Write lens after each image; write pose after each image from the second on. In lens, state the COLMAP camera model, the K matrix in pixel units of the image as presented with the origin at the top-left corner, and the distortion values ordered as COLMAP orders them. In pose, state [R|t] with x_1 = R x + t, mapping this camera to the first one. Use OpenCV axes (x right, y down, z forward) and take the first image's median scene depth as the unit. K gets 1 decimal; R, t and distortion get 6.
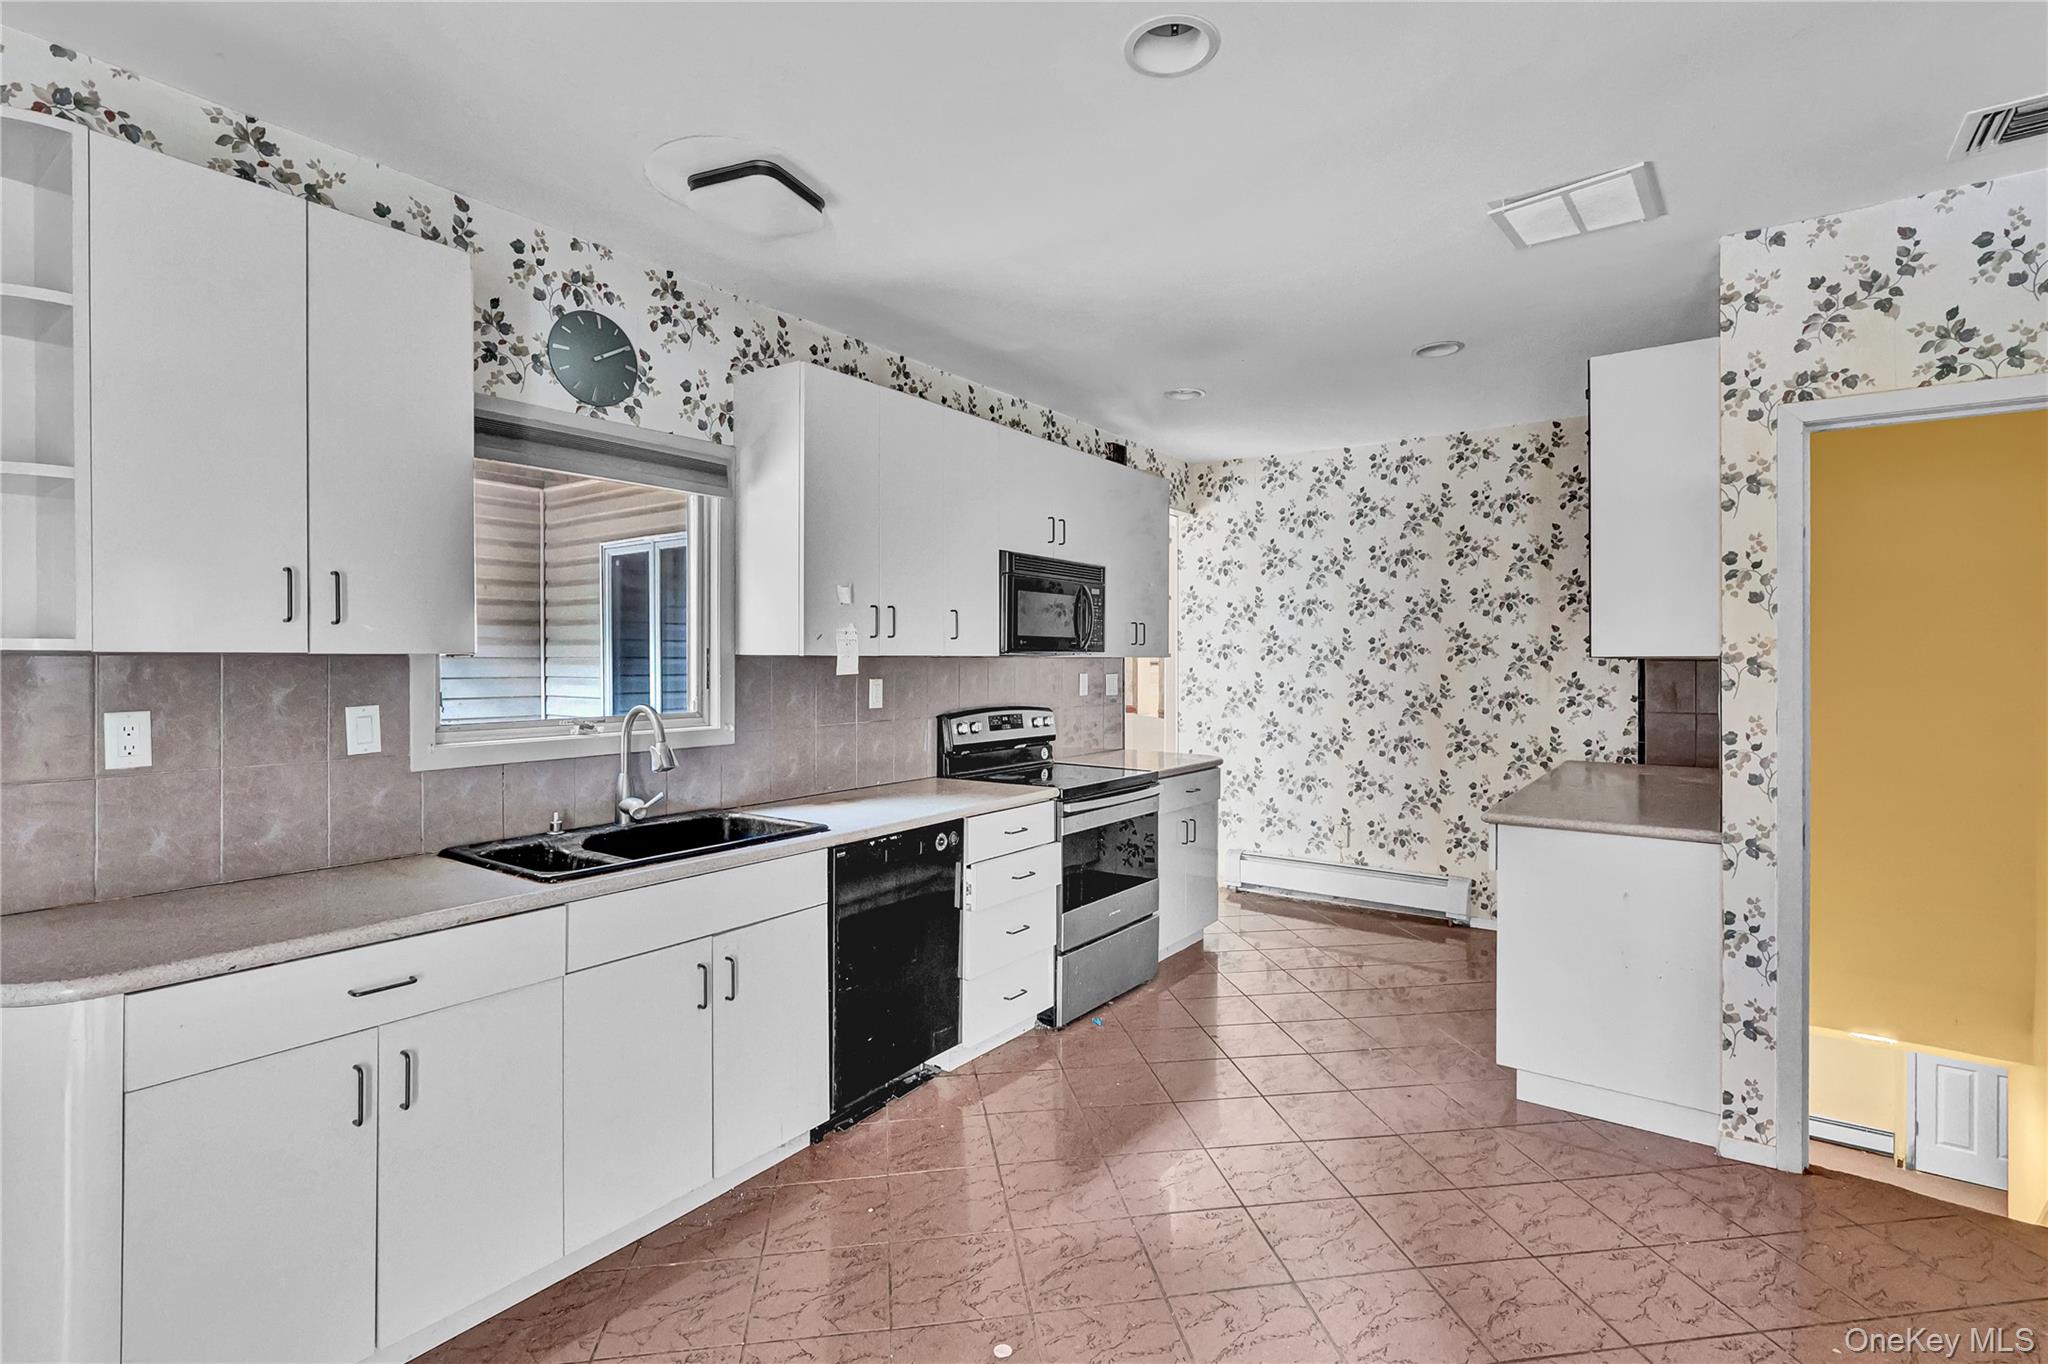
lens RADIAL K [[976.8, 0, 1023.5], [0, 976.8, 673.3], [0, 0, 1]] dist [-0.001683, 0.000885]
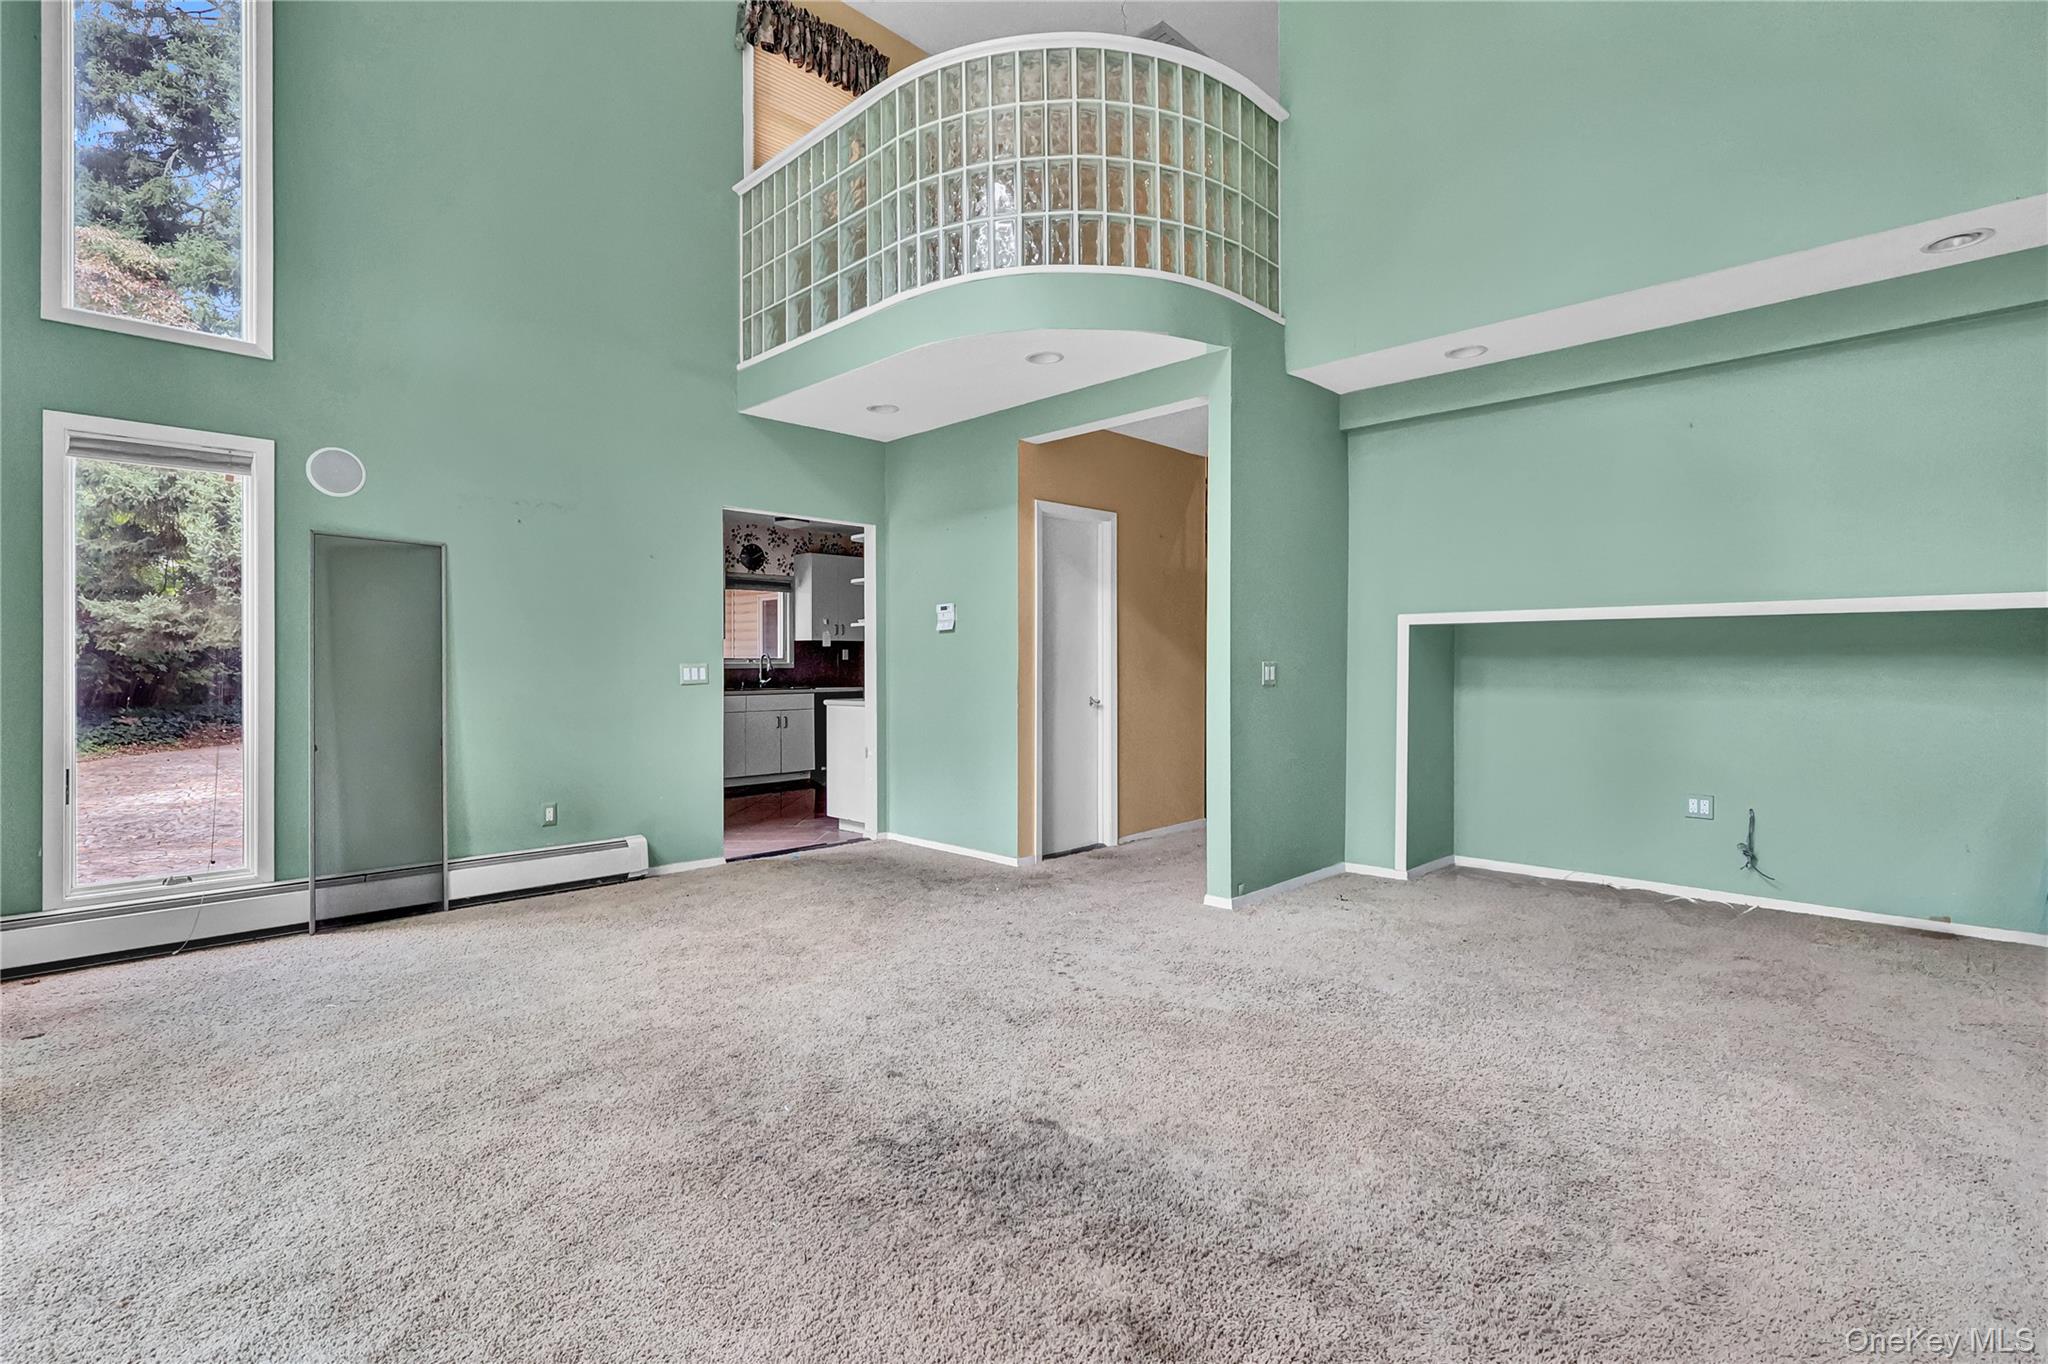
lens RADIAL K [[976.8, 0, 1021.7], [0, 976.8, 673.5], [0, 0, 1]] dist [-0.001683, 0.000885]
pose [[0.988634, 0.001932, -0.150329, 0.990460], [0.000473, 0.999872, 0.015964, 0.040591], [0.150341, -0.015853, 0.988507, -2.210328]]
